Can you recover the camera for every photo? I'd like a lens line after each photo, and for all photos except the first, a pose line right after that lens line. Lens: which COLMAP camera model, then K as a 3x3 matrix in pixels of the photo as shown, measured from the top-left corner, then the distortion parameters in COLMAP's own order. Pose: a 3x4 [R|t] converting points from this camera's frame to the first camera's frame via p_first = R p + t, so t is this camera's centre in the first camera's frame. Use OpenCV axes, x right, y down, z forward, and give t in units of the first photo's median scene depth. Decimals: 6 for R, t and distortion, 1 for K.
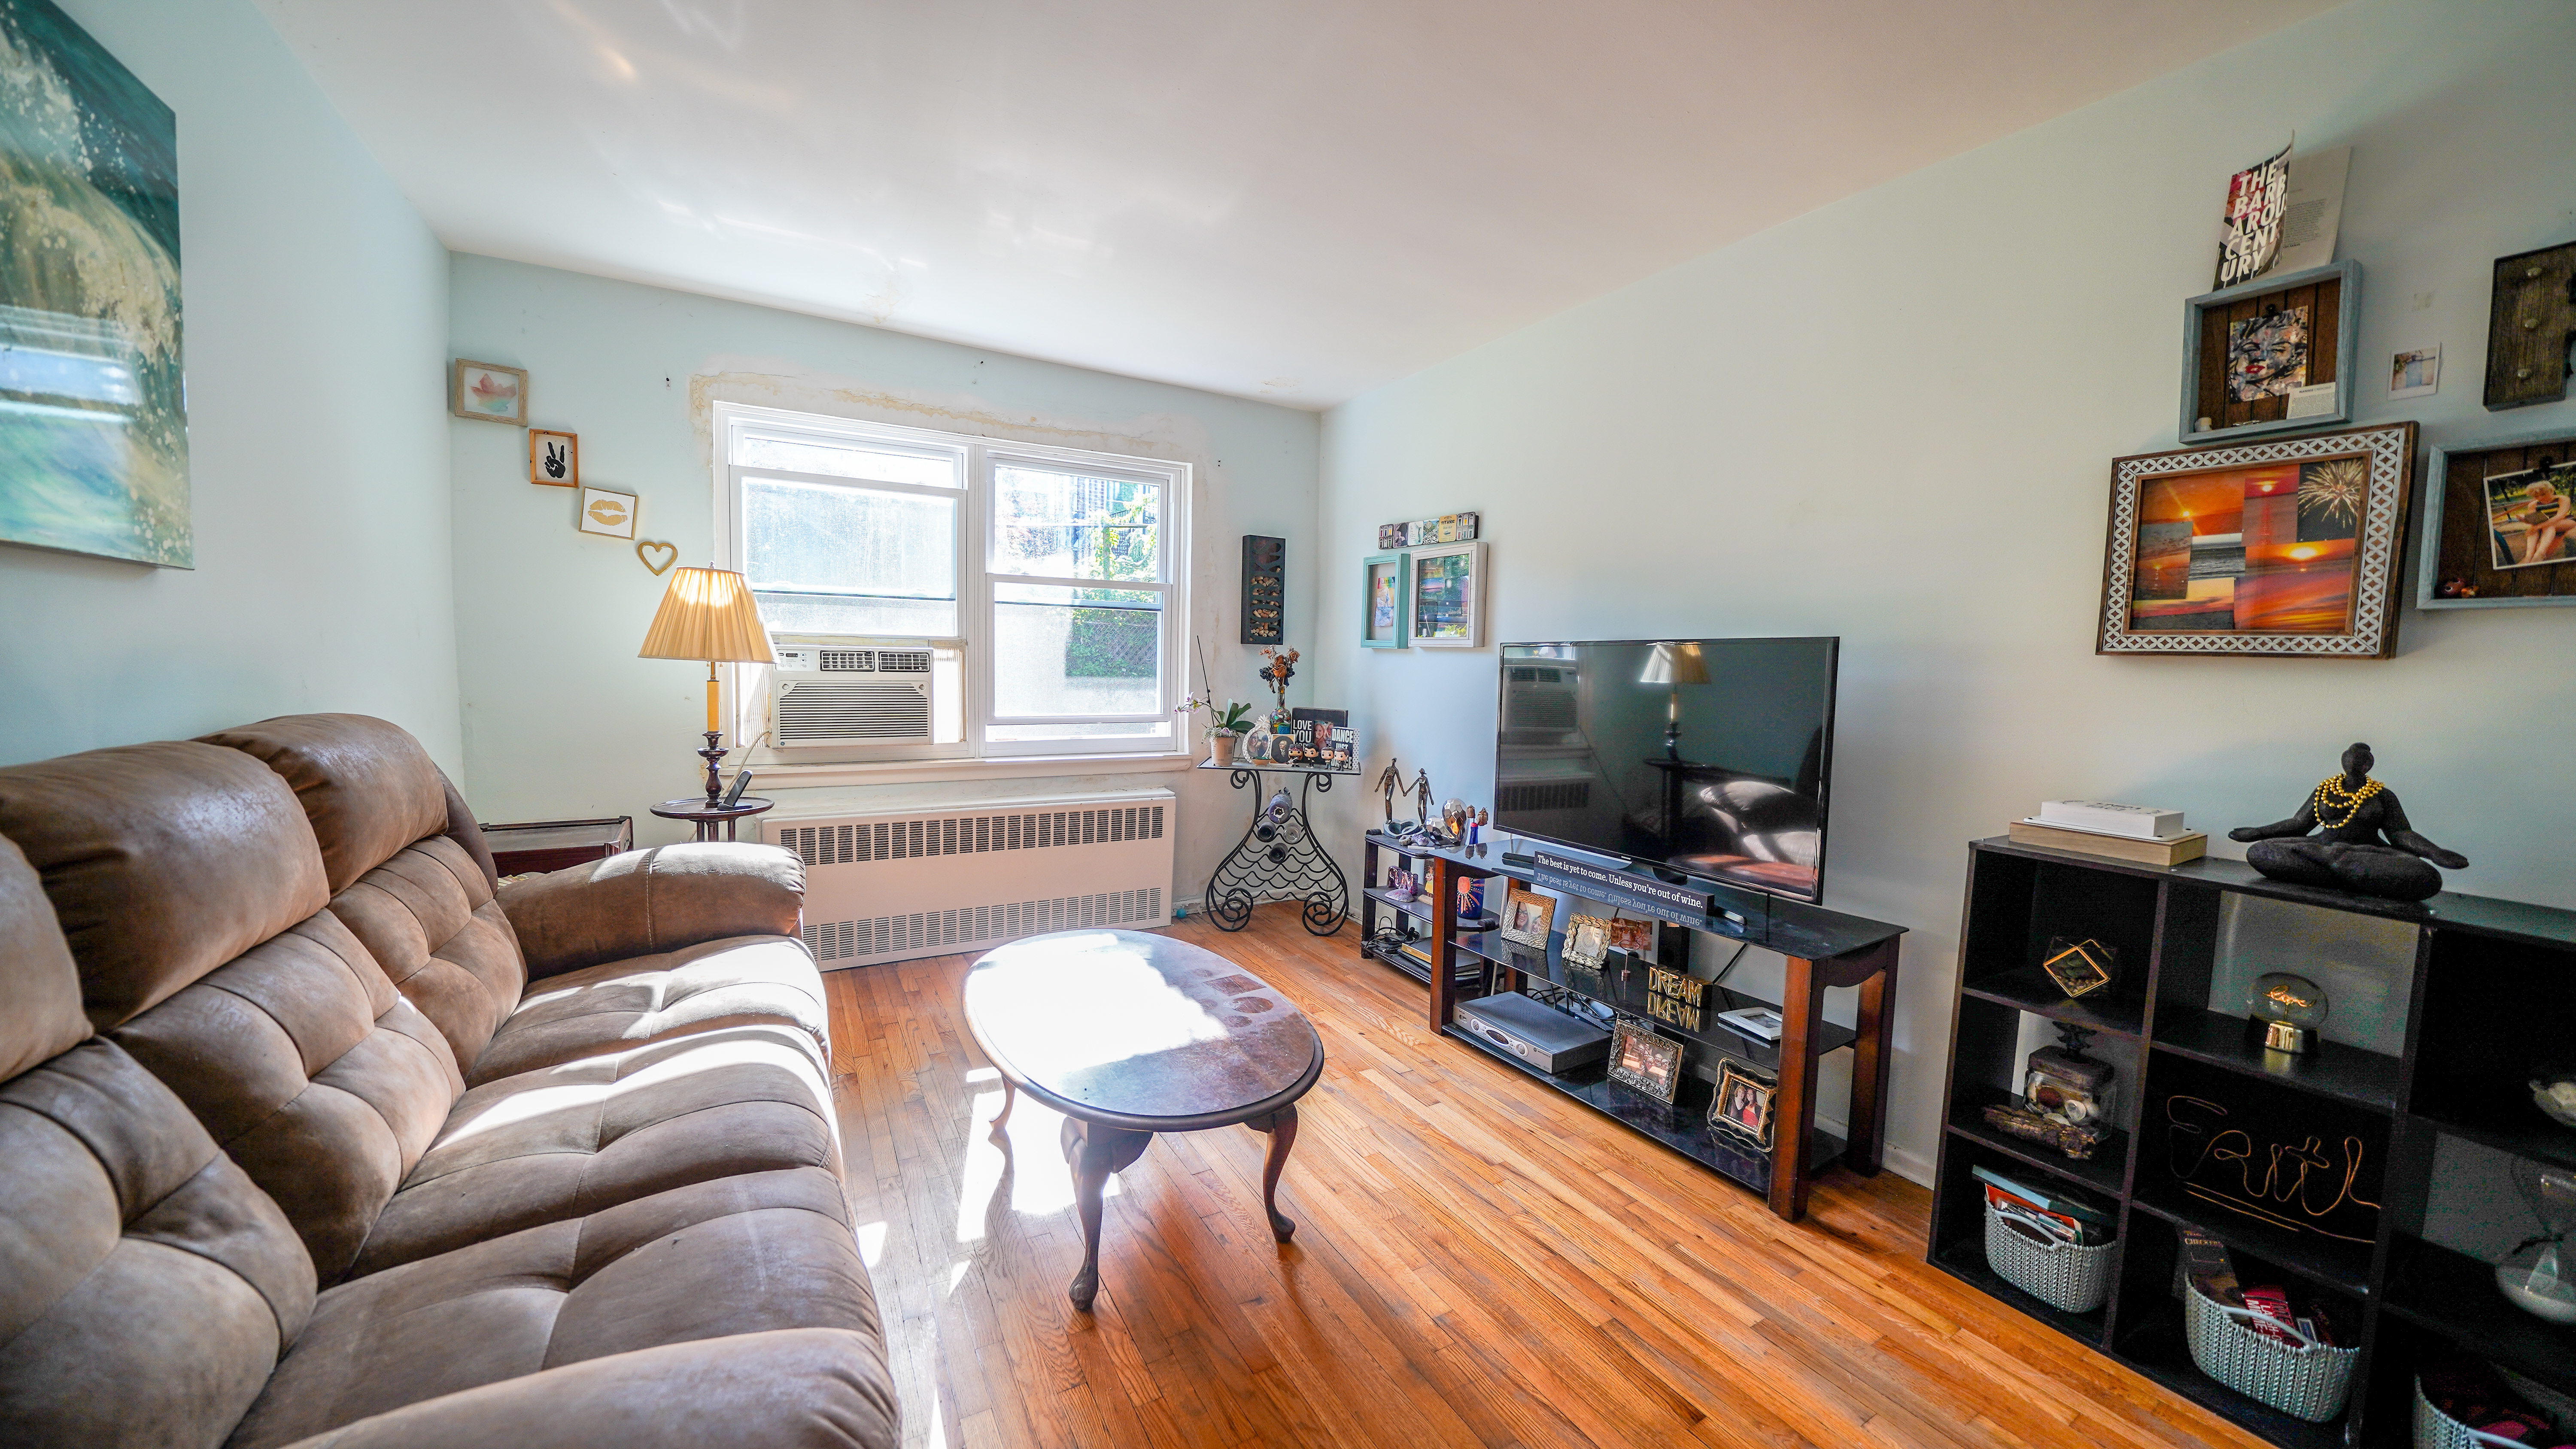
lens RADIAL K [[889.7, 0, 1285.5], [0, 889.7, 727.3], [0, 0, 1]] dist [-0.019669, -0.000137]
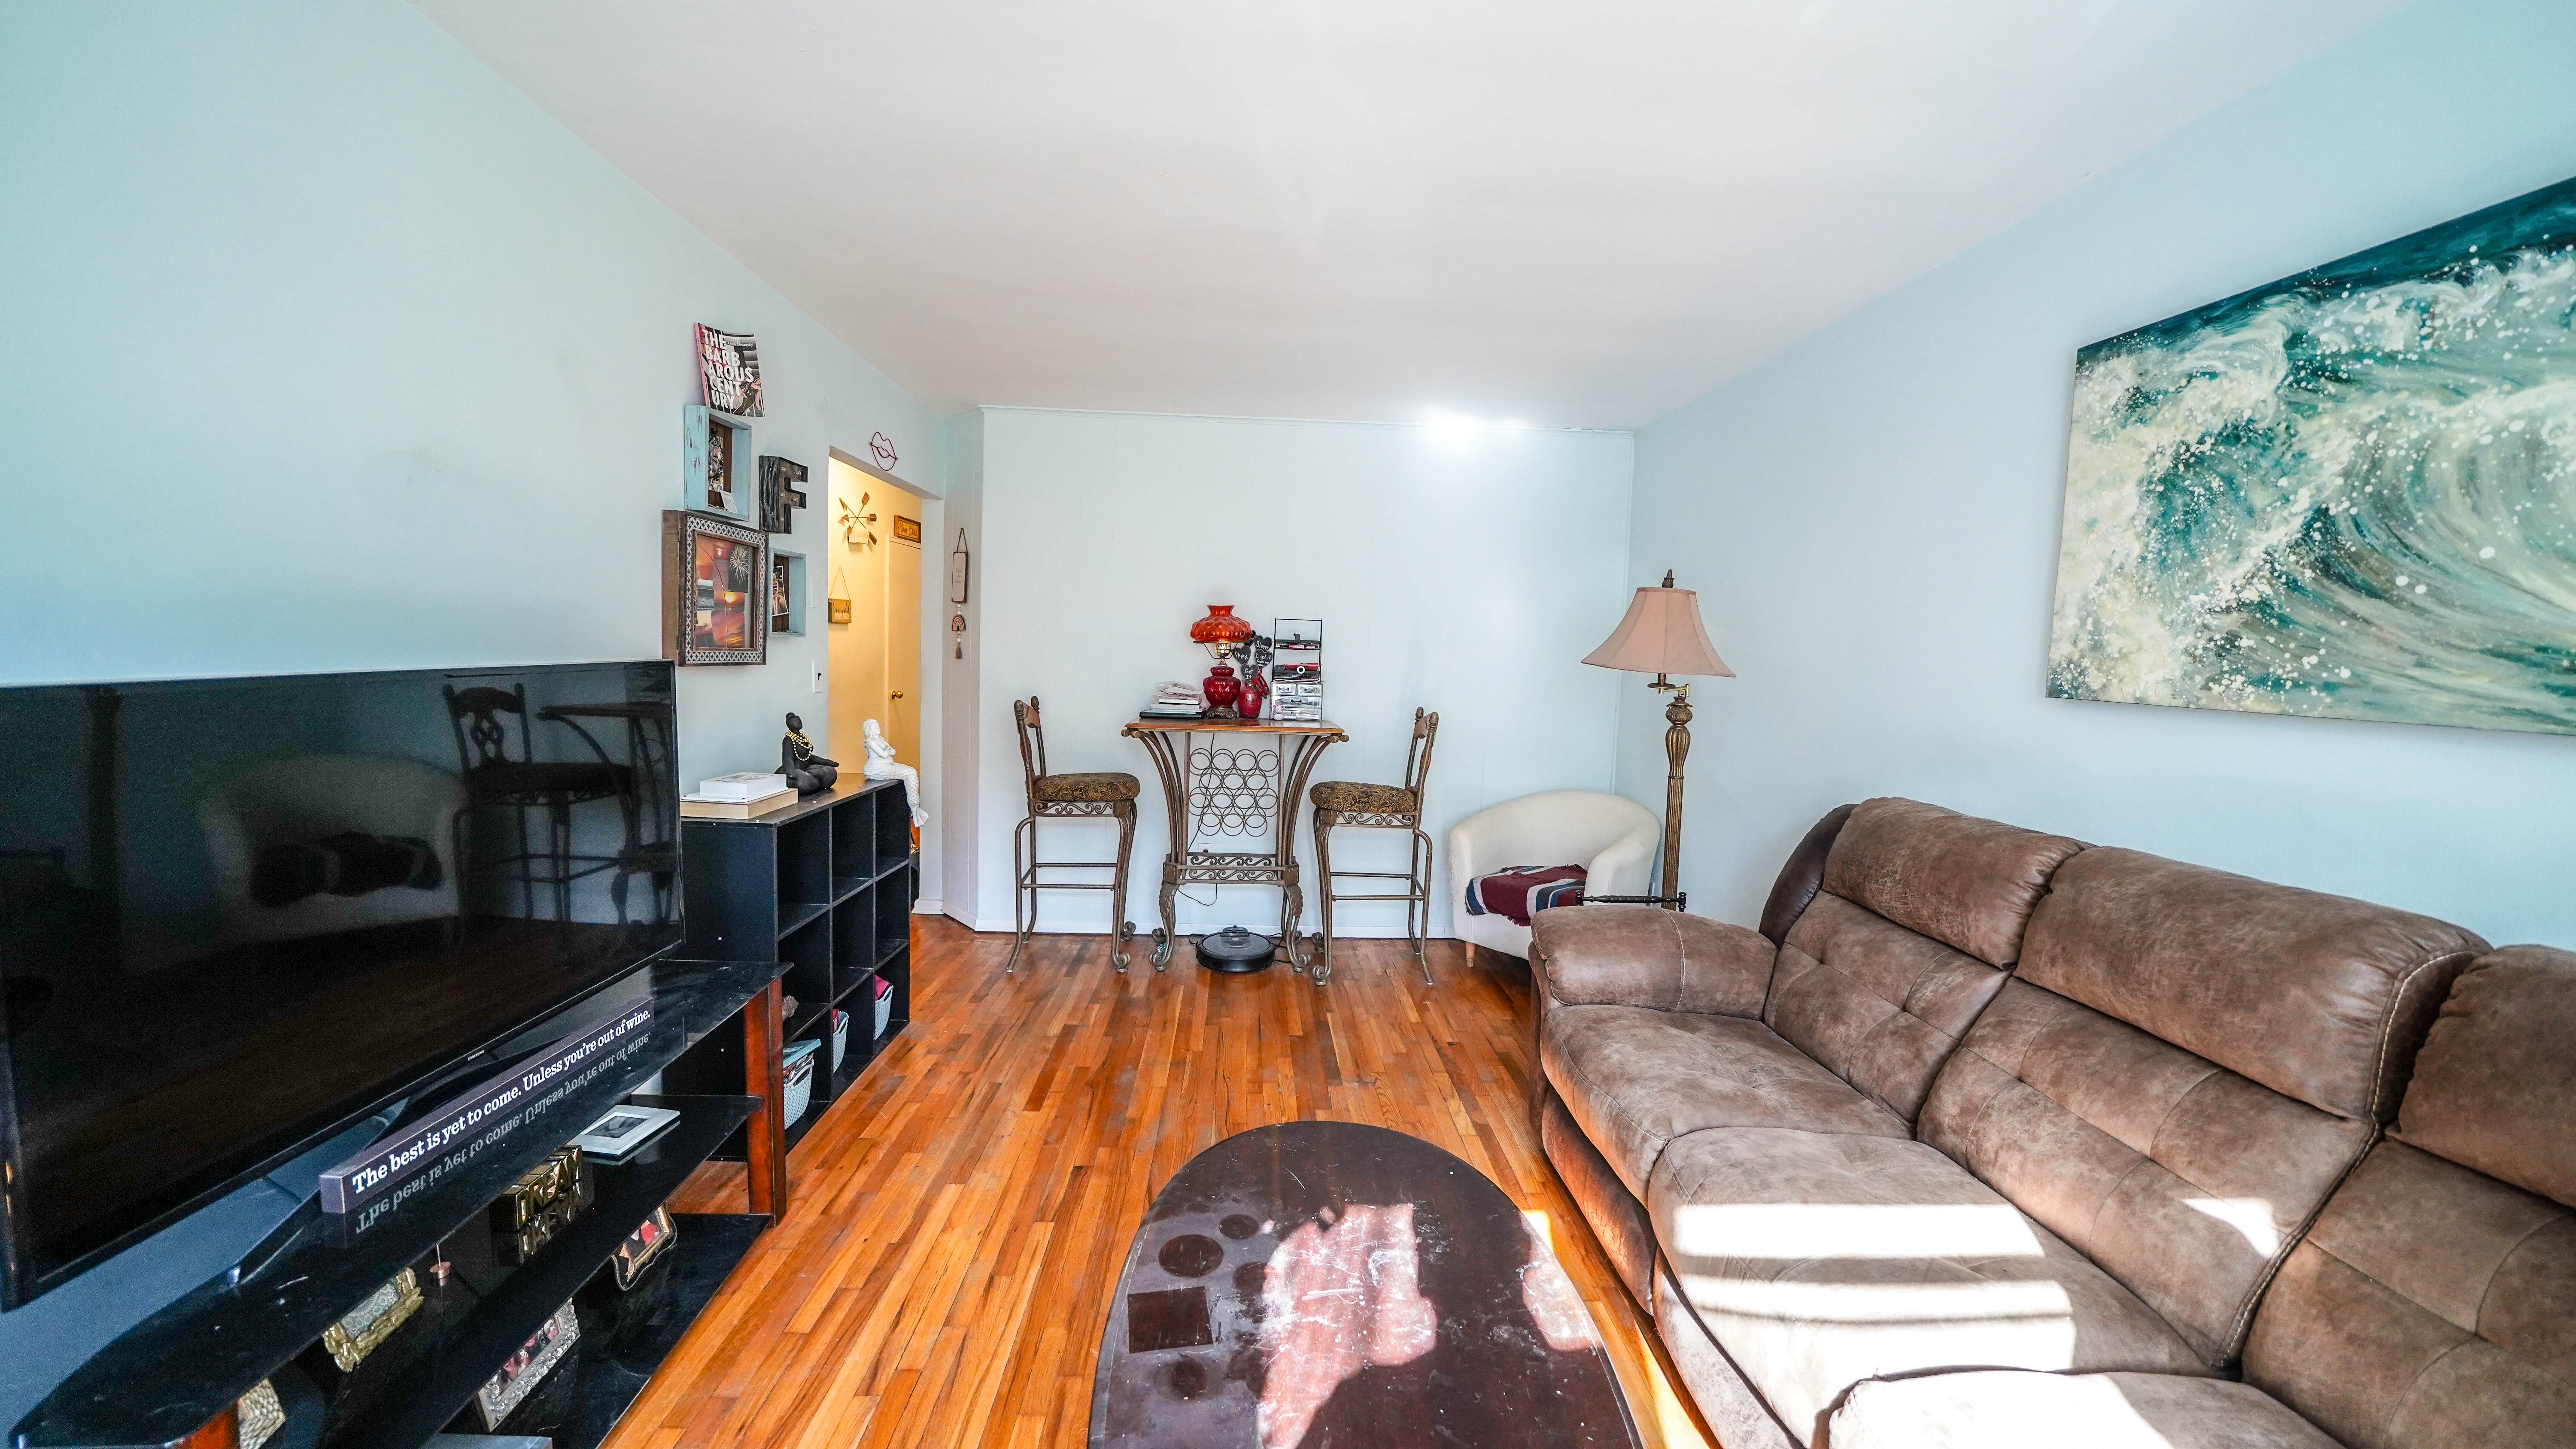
lens RADIAL K [[889.7, 0, 1273.7], [0, 889.7, 713.8], [0, 0, 1]] dist [-0.019669, -0.000137]
pose [[-0.880124, -0.092712, 0.465604, -0.221662], [-0.024298, 0.988257, 0.150855, -0.121074], [-0.474123, 0.121458, -0.872041, 0.912717]]
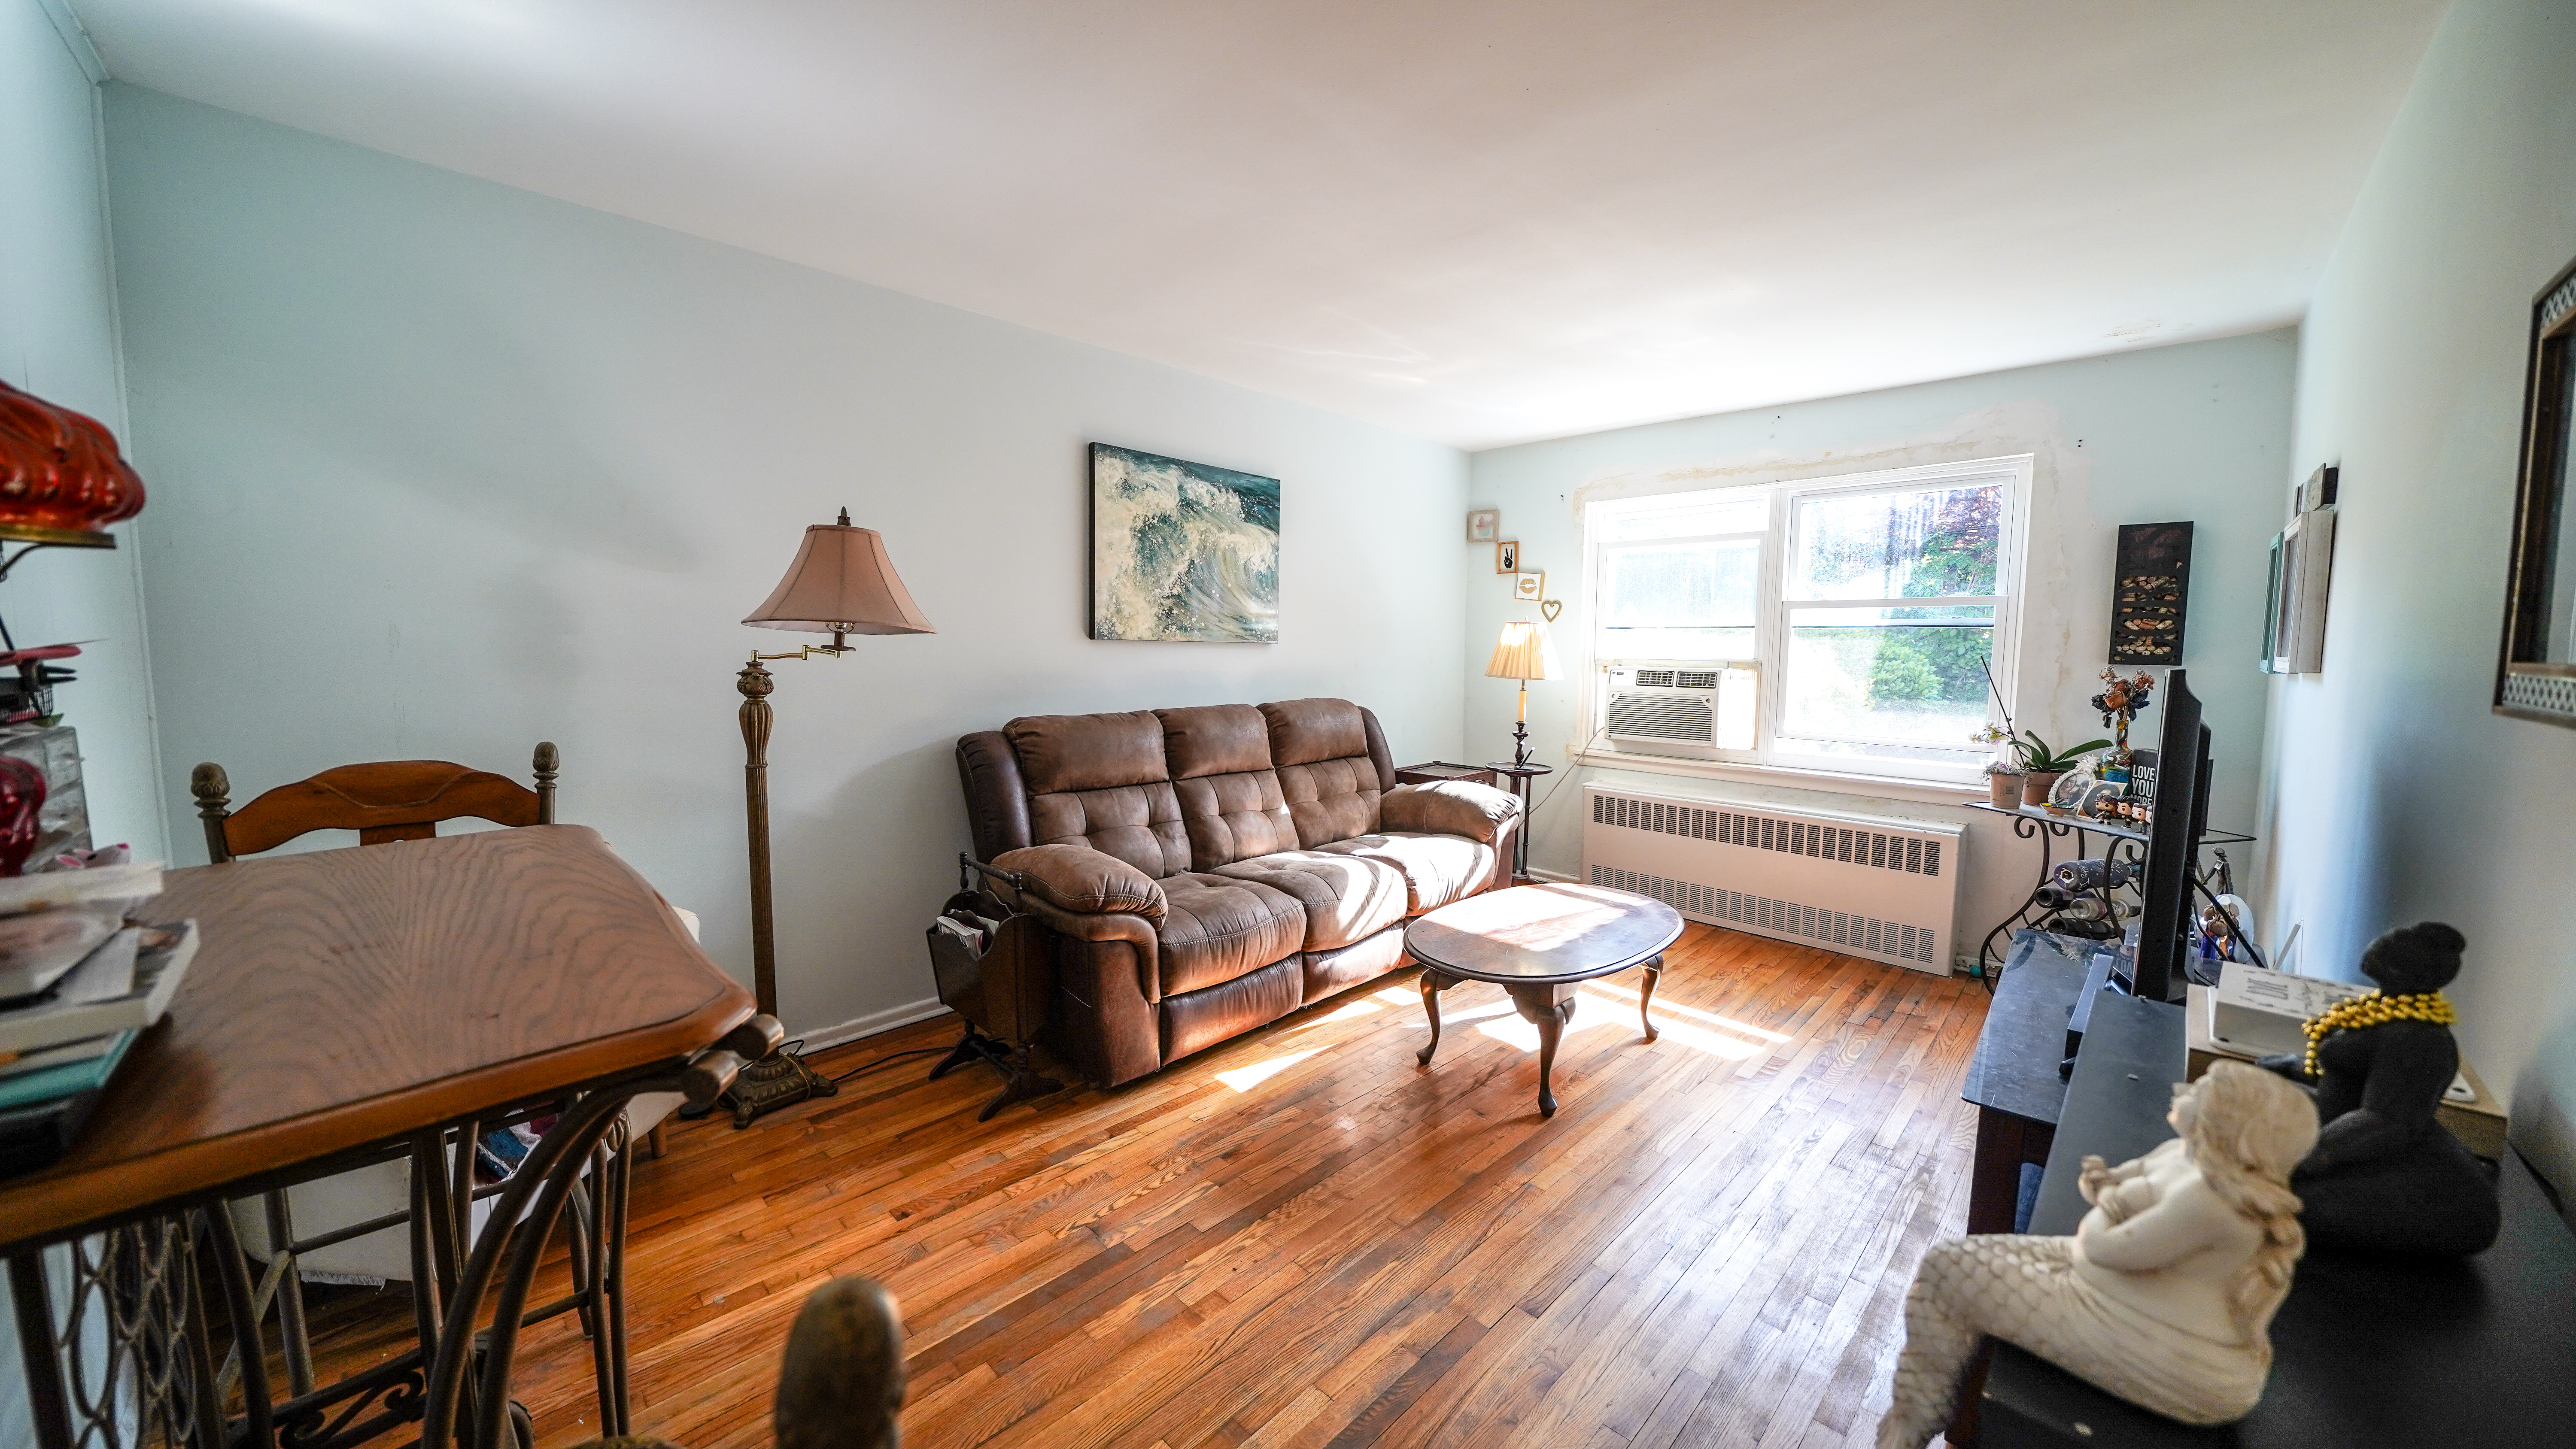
lens RADIAL K [[889.7, 0, 1279.7], [0, 889.7, 723.6], [0, 0, 1]] dist [-0.019669, -0.000137]
pose [[0.254150, 0.064873, -0.964987, 0.645145], [-0.078019, 0.995871, 0.046402, -0.025505], [0.964013, 0.063494, 0.258162, 0.124329]]
